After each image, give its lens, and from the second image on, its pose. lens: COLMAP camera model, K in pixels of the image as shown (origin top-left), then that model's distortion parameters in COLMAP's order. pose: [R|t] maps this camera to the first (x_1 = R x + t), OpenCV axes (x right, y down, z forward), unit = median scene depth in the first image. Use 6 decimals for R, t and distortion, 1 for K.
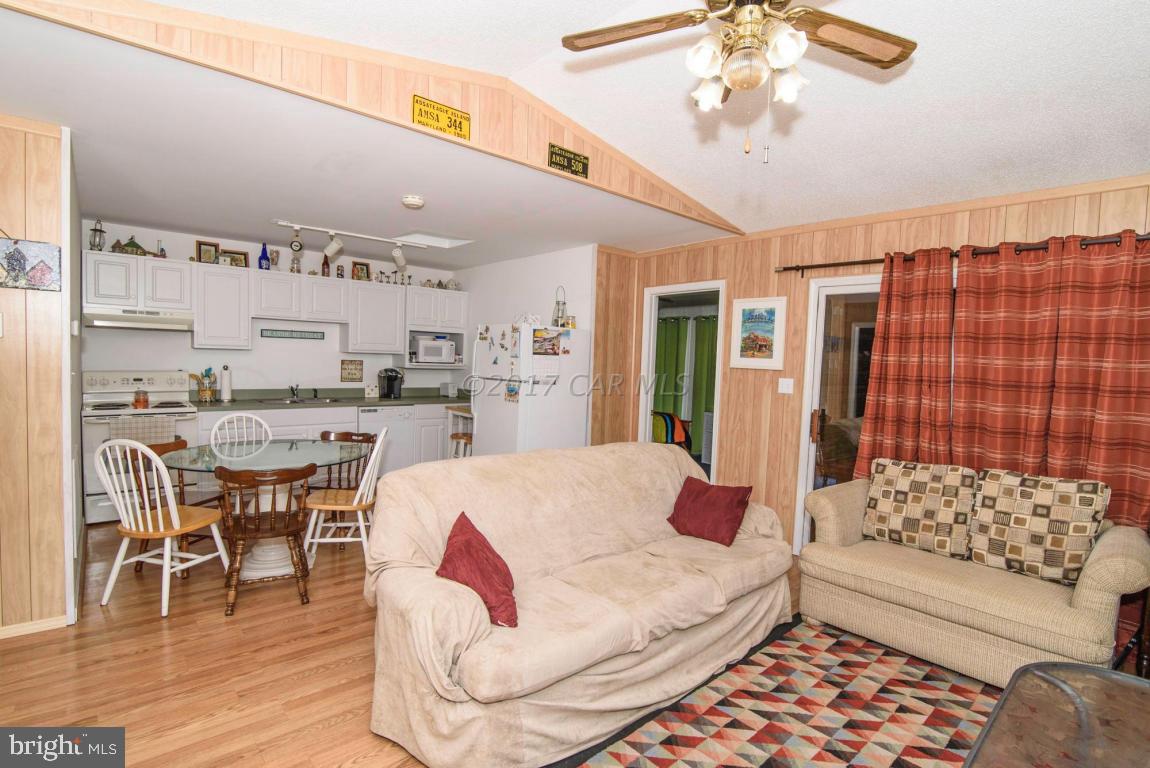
lens RADIAL K [[559.2, 0, 573.3], [0, 559.2, 388.2], [0, 0, 1]] dist [-0.020977, 0.001078]
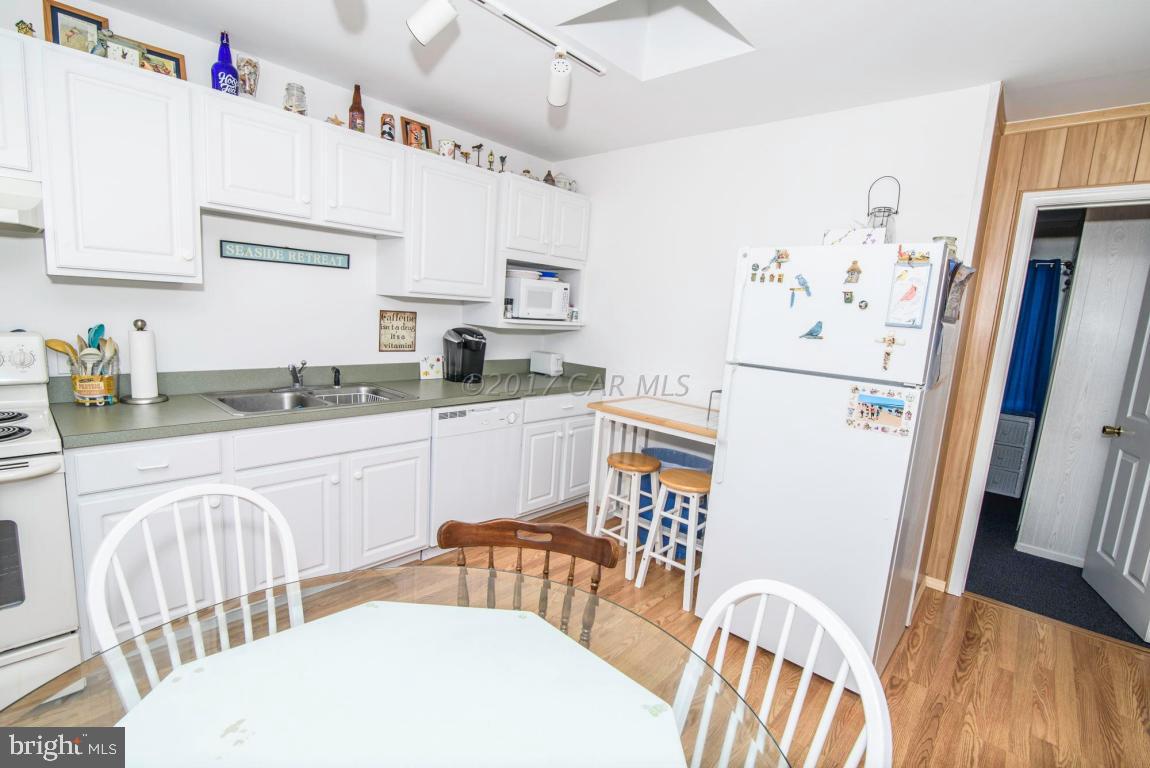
lens RADIAL K [[526.7, 0, 568.4], [0, 526.7, 387.7], [0, 0, 1]] dist [-0.021086, 0.001693]
pose [[0.992913, 0.013456, 0.118078, -0.363358], [-0.025479, 0.994569, 0.100912, -0.039751], [-0.116079, -0.103206, 0.987863, 0.590180]]
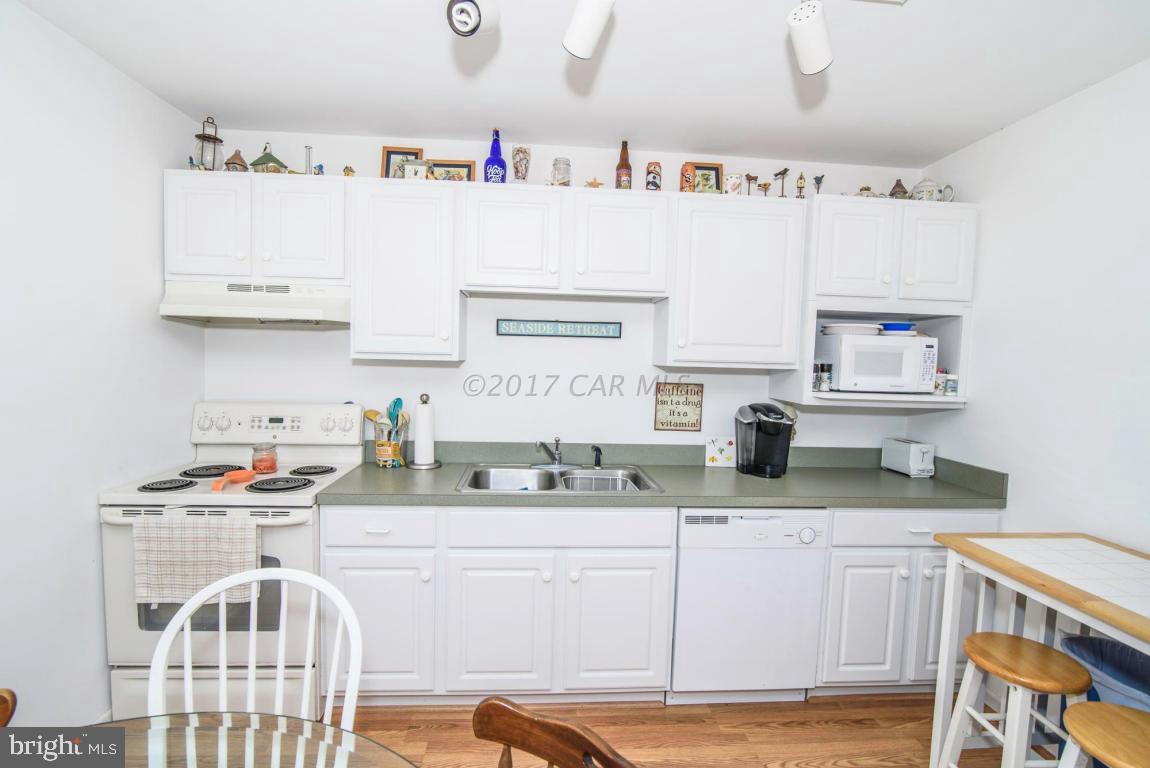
lens RADIAL K [[547.0, 0, 569.4], [0, 547.0, 388.5], [0, 0, 1]] dist [-0.020817, -0.000181]
pose [[0.798898, 0.023223, -0.601018, -0.249649], [-0.032888, 0.999446, -0.005099, -0.050375], [0.600567, 0.023840, 0.799219, 0.733301]]
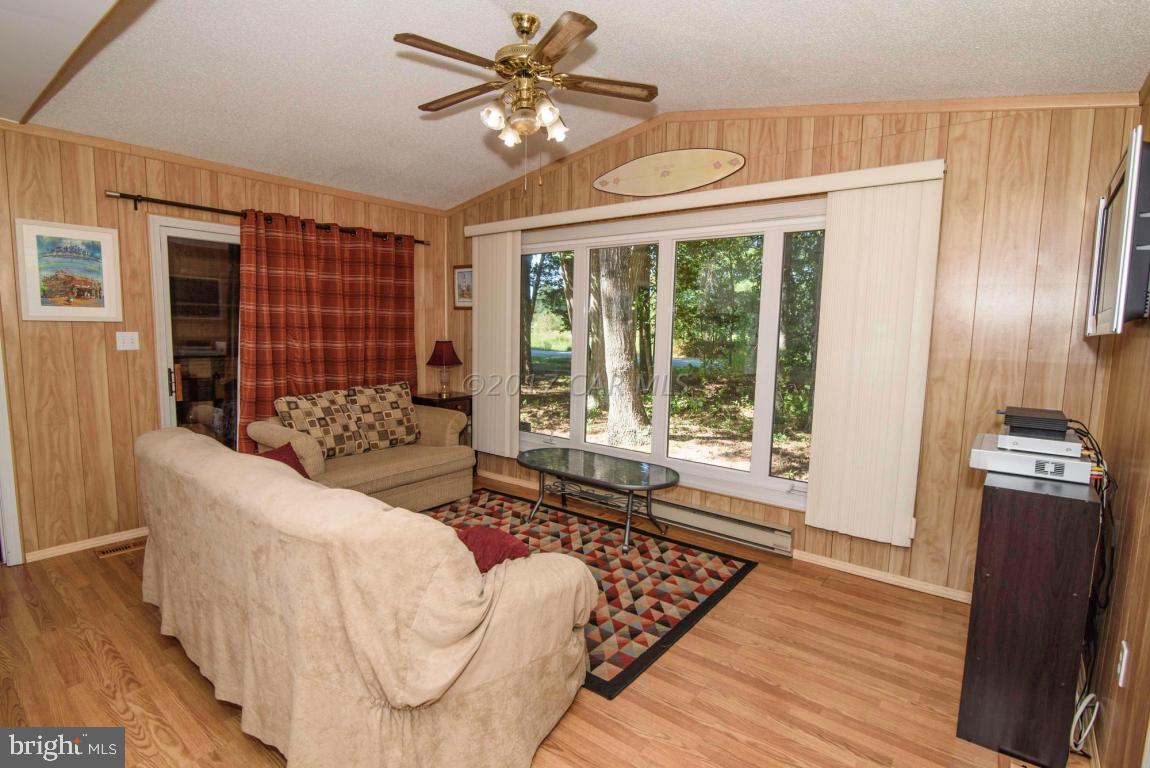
lens RADIAL K [[559.2, 0, 569.3], [0, 559.2, 388.6], [0, 0, 1]] dist [-0.020977, 0.001078]
pose [[-0.176213, -0.150796, 0.972733, -0.453085], [0.029561, 0.986940, 0.158354, -0.037744], [-0.983908, 0.056659, -0.169454, 0.426954]]
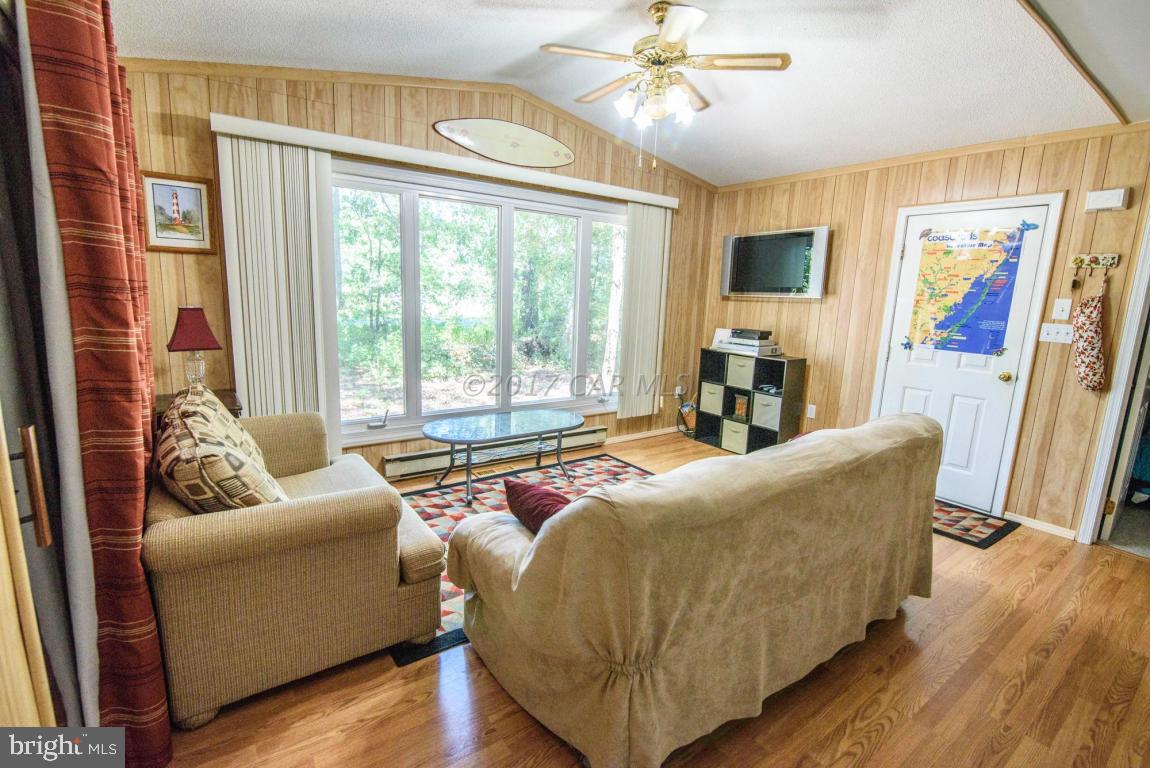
lens RADIAL K [[526.7, 0, 569.0], [0, 526.7, 387.8], [0, 0, 1]] dist [-0.021086, 0.001693]
pose [[-0.992926, -0.088517, 0.079141, 0.130482], [-0.067320, 0.968717, 0.238861, -0.045221], [-0.097809, 0.231844, -0.967823, 0.974820]]
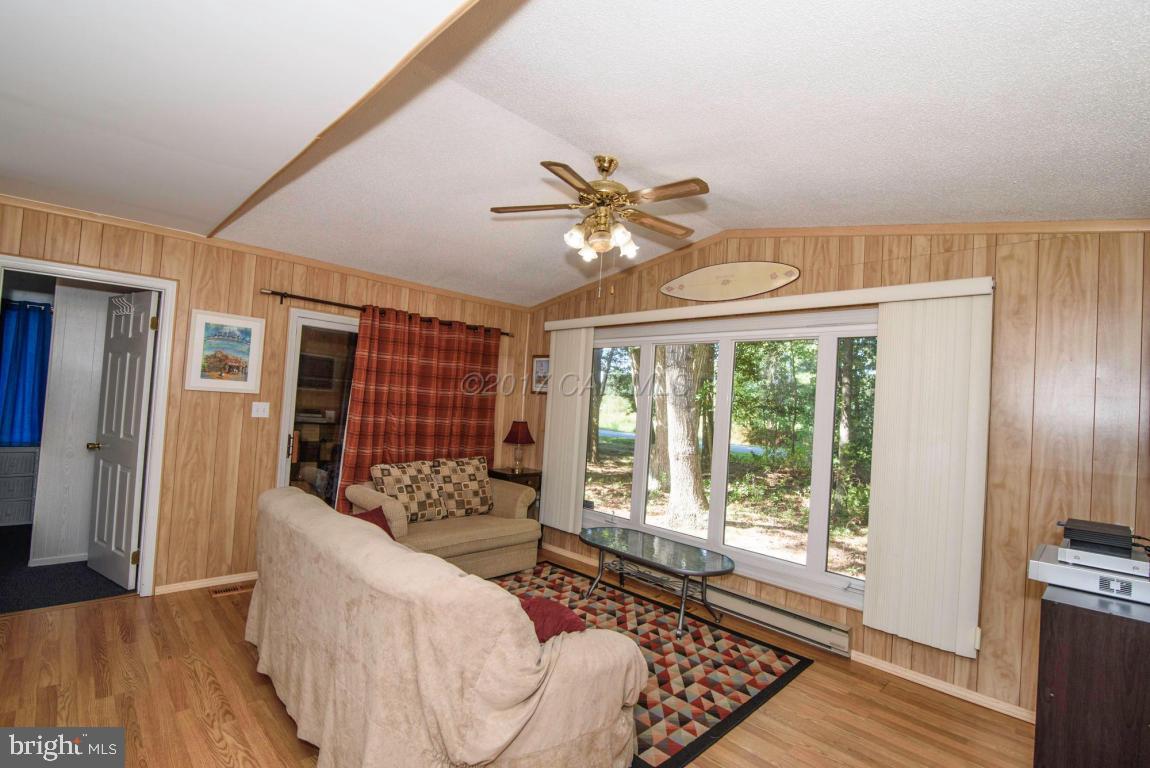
lens RADIAL K [[526.7, 0, 569.7], [0, 526.7, 388.0], [0, 0, 1]] dist [-0.021086, 0.001693]
pose [[-0.049418, -0.010840, 0.998719, -0.478745], [-0.009019, 0.999905, 0.010407, -0.048350], [-0.998737, -0.008494, -0.049511, 0.427446]]
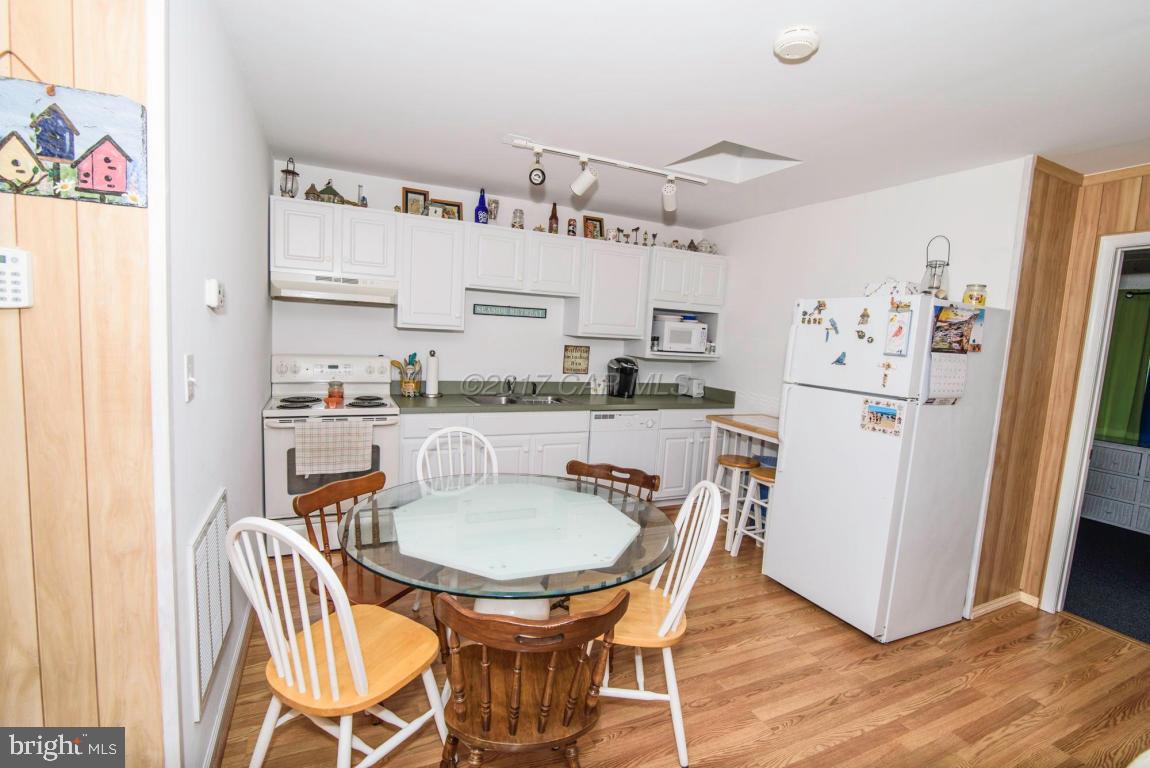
lens RADIAL K [[526.7, 0, 569.5], [0, 526.7, 387.7], [0, 0, 1]] dist [-0.021086, 0.001693]
pose [[0.960654, 0.049244, -0.273348, -0.253591], [-0.037833, 0.998184, 0.046867, -0.032291], [0.275160, -0.034682, 0.960773, 0.364884]]
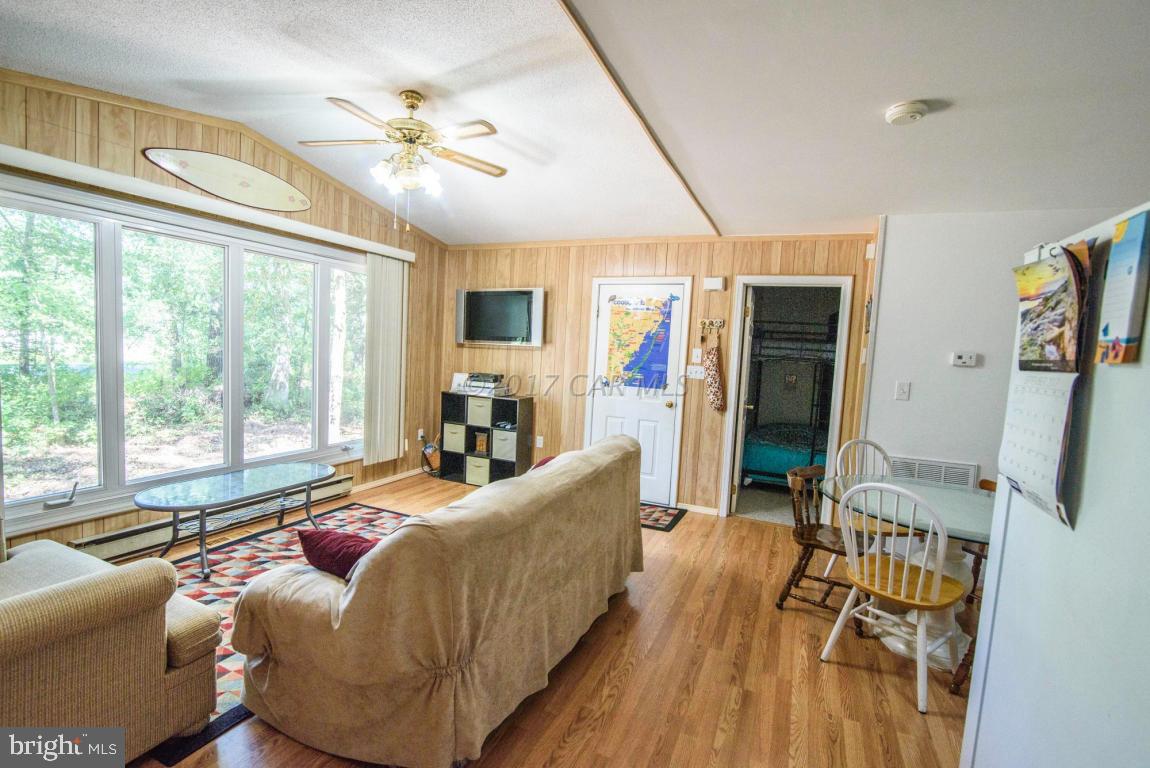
lens RADIAL K [[526.7, 0, 567.8], [0, 526.7, 388.0], [0, 0, 1]] dist [-0.021086, 0.001693]
pose [[-0.904576, -0.049271, -0.423455, 0.188660], [-0.106940, 0.987765, 0.113511, -0.052667], [0.412681, 0.147964, -0.898778, 1.032054]]
